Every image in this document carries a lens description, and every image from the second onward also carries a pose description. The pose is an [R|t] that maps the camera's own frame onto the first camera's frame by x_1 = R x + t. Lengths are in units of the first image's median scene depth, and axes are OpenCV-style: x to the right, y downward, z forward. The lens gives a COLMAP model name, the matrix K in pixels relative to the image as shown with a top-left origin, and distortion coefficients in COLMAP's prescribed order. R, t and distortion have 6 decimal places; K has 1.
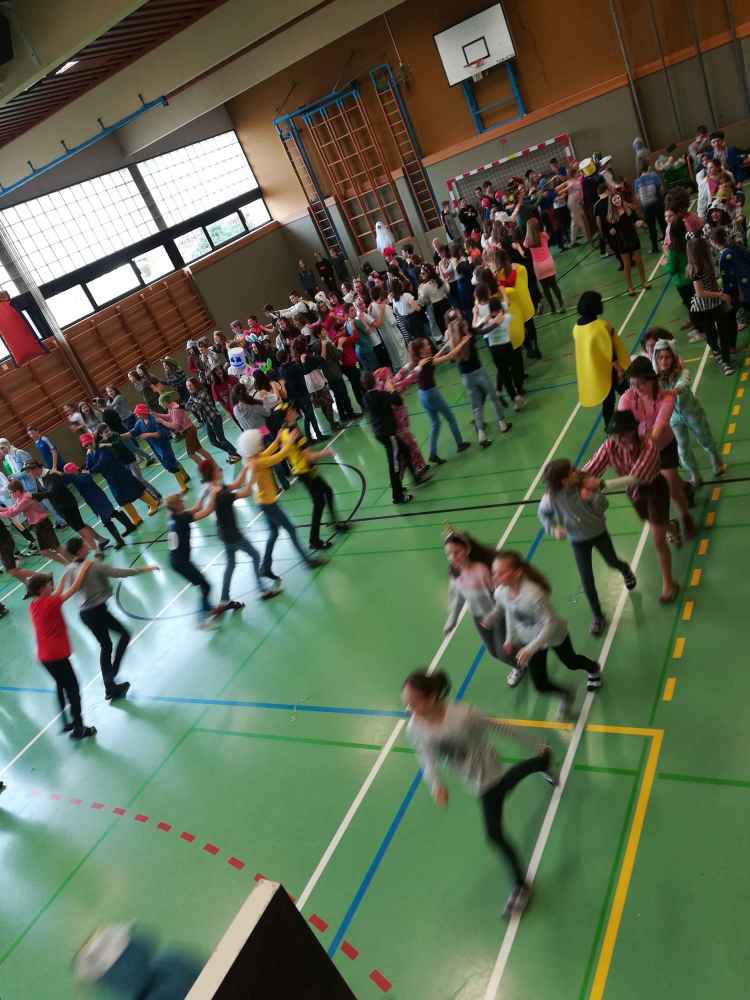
lens RADIAL K [[779.2, 0, 375.0], [0, 779.2, 500.0], [0, 0, 1]] dist [0.036983, -0.047481]
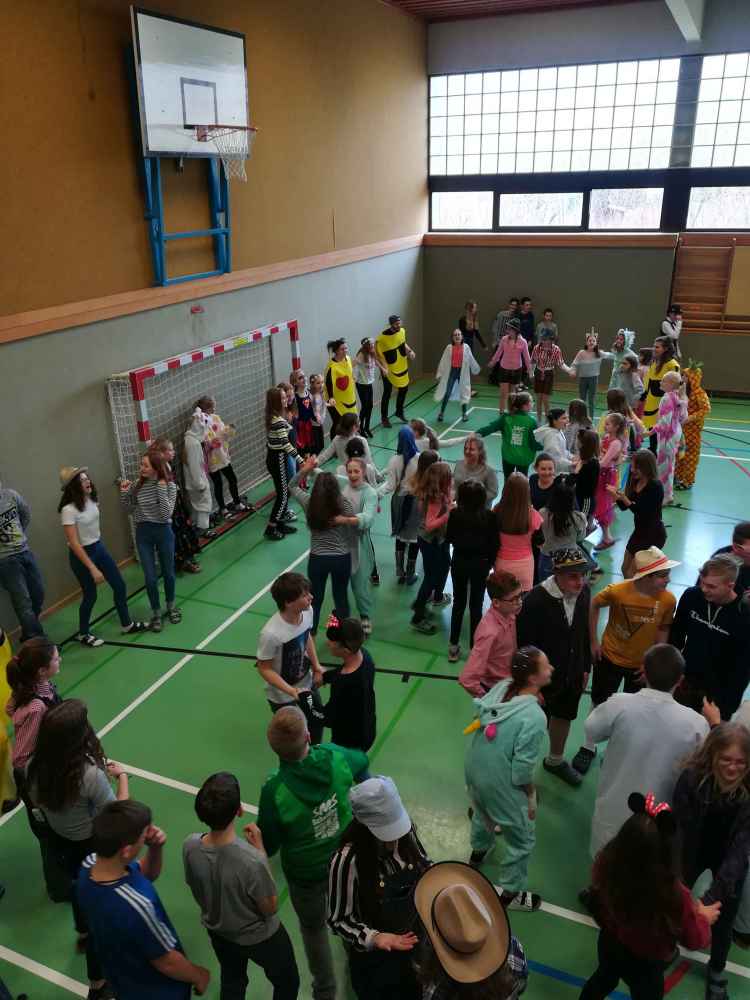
lens RADIAL K [[802.3, 0, 375.0], [0, 802.3, 500.0], [0, 0, 1]] dist [0.048584, -0.075995]
pose [[0.085329, 0.694497, -0.714418, 0.394688], [-0.429666, 0.672583, 0.602510, -0.477416], [0.898947, 0.255550, 0.355793, 0.637831]]
